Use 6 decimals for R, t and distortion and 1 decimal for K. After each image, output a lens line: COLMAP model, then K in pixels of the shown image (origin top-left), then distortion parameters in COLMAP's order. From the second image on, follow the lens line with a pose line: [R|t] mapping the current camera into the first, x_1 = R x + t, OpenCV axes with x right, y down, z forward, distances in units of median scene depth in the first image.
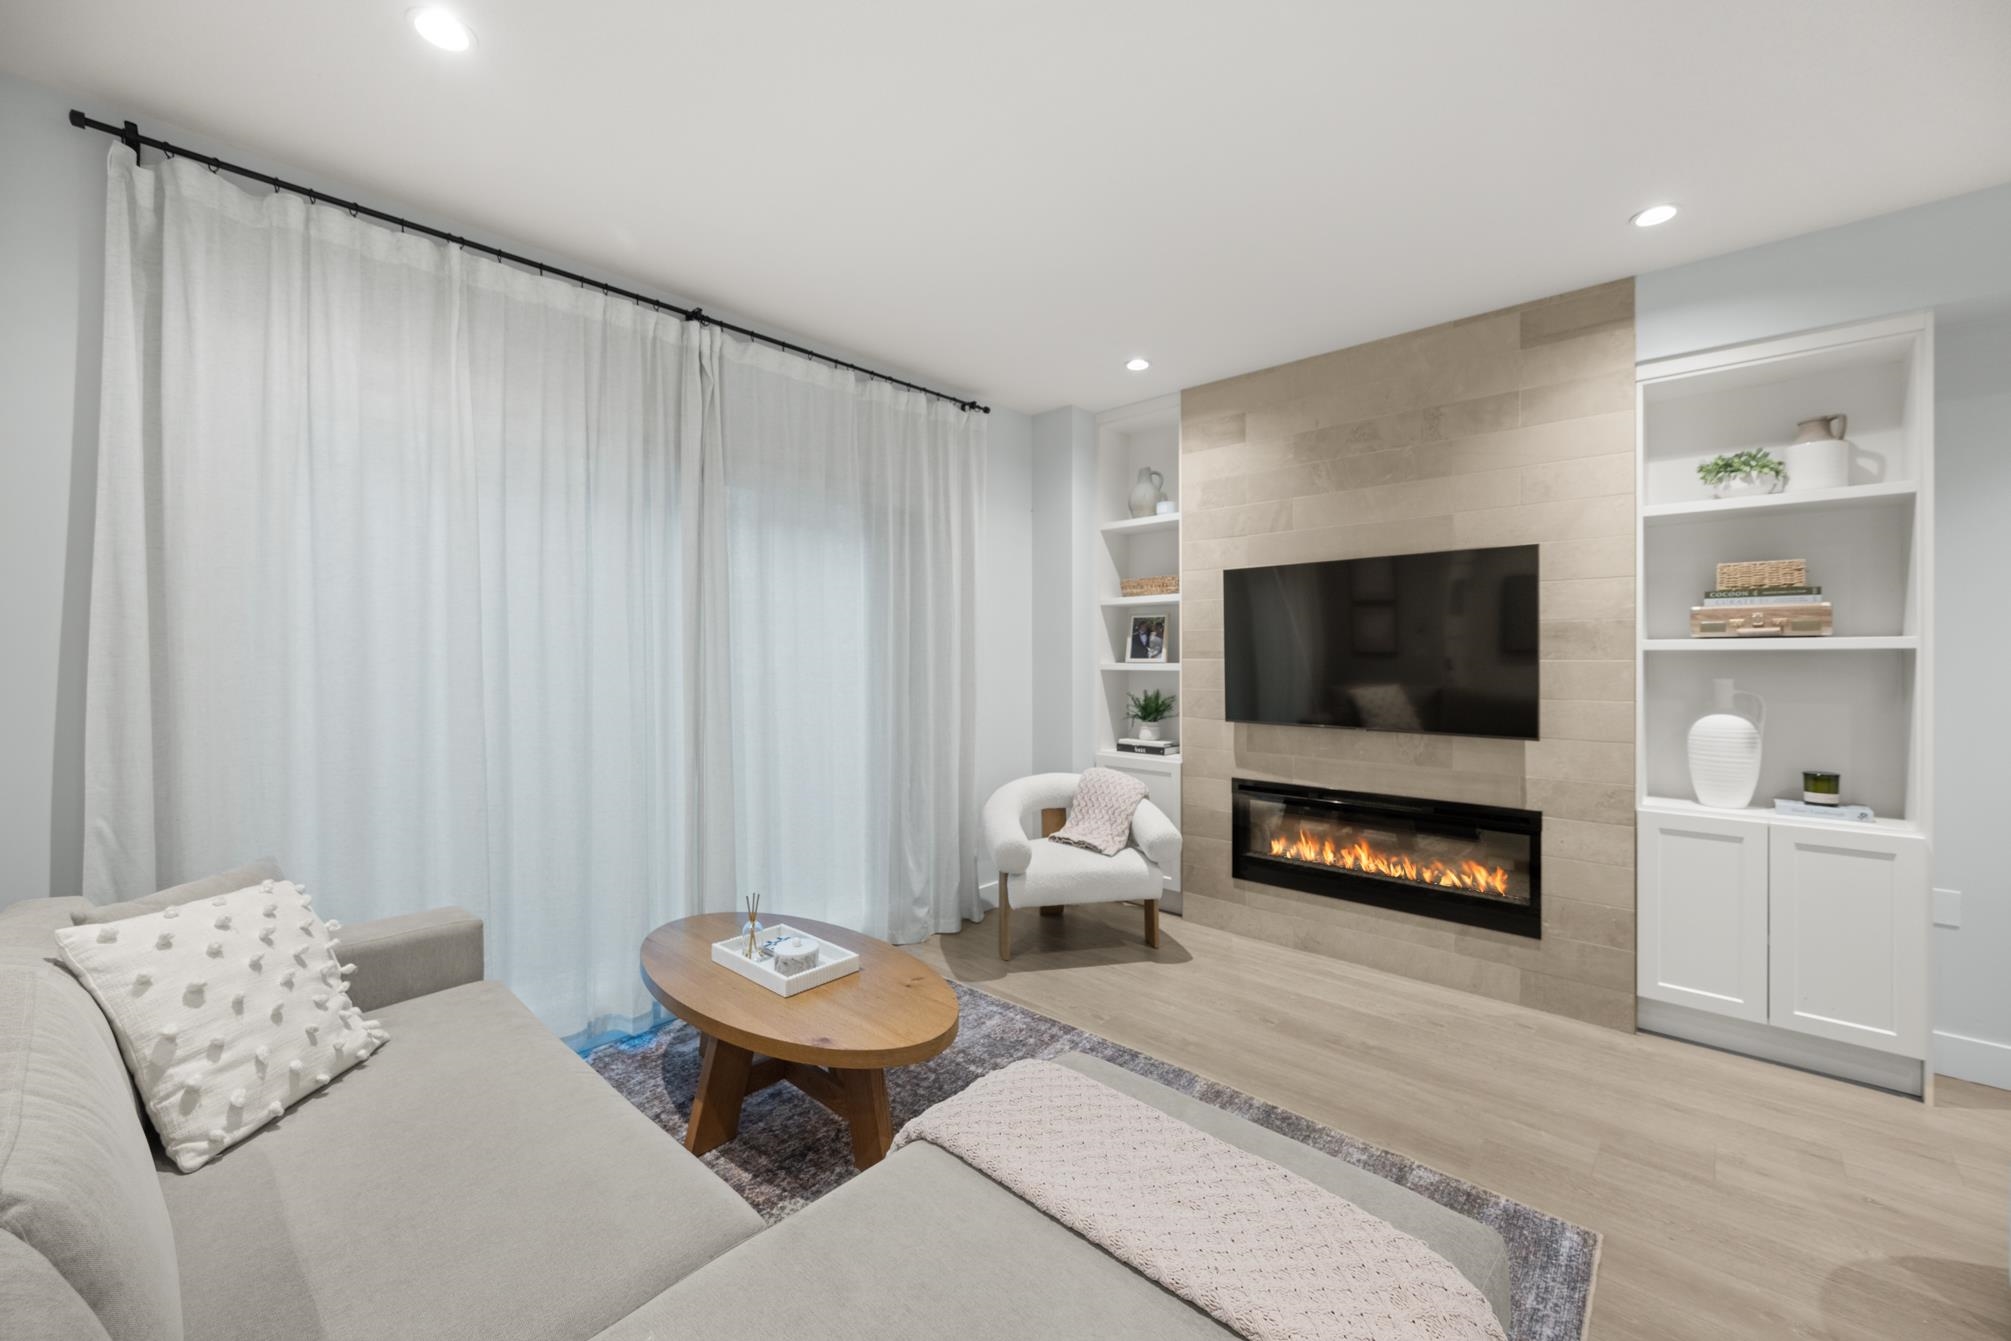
lens RADIAL K [[799.3, 0, 1005.3], [0, 799.3, 656.3], [0, 0, 1]] dist [-0.000815, -0.000123]
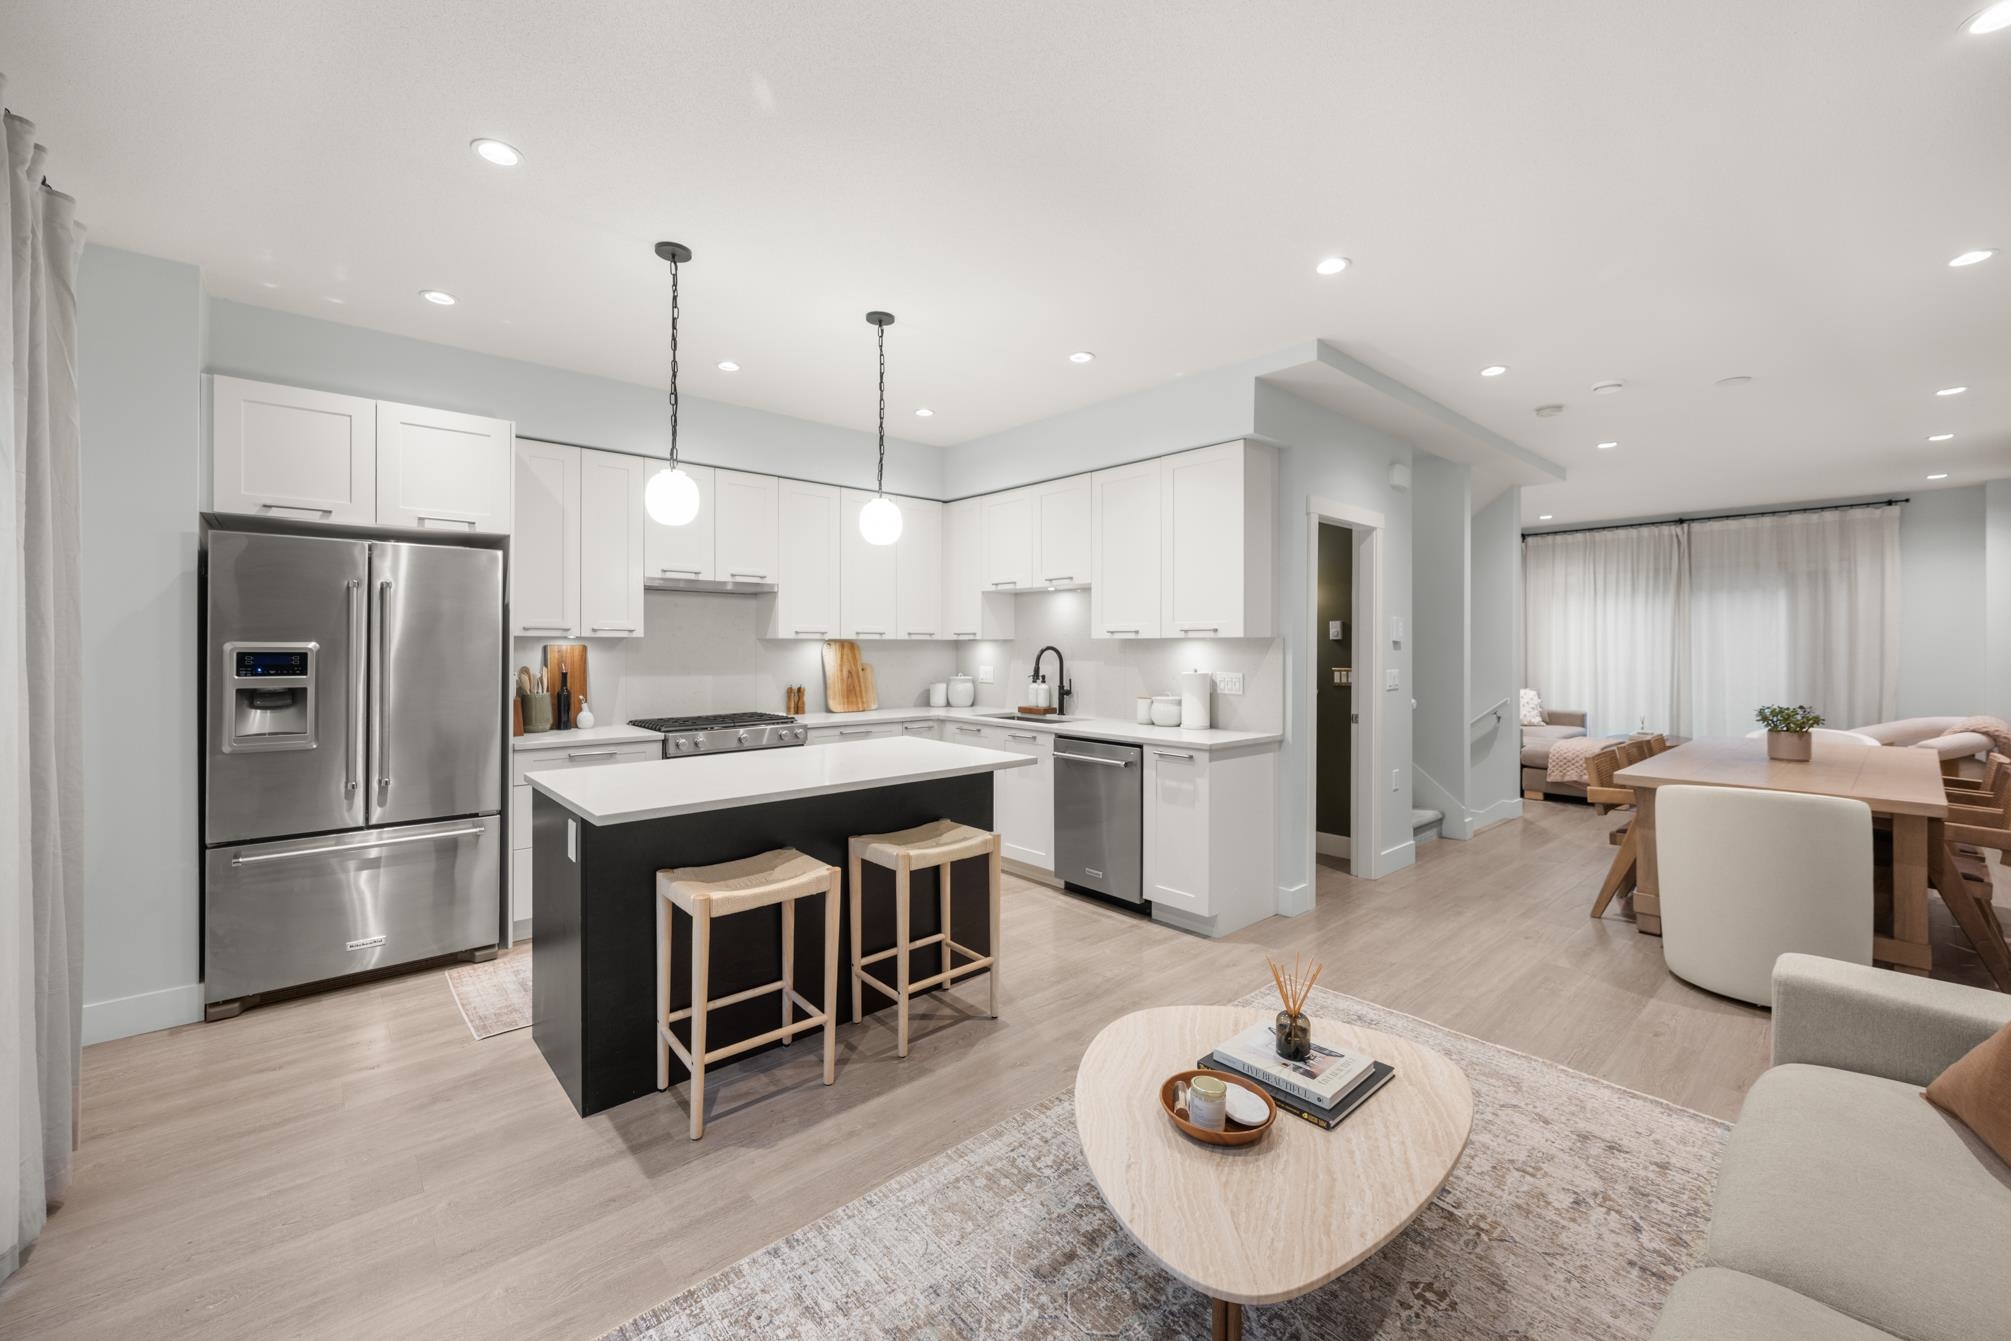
lens RADIAL K [[799.3, 0, 1005.9], [0, 799.3, 647.0], [0, 0, 1]] dist [-0.000815, -0.000123]
pose [[-0.105912, 0.002661, -0.994372, 2.510397], [-0.004157, 0.999986, 0.003119, 0.010259], [0.994367, 0.004464, -0.105900, -0.982898]]
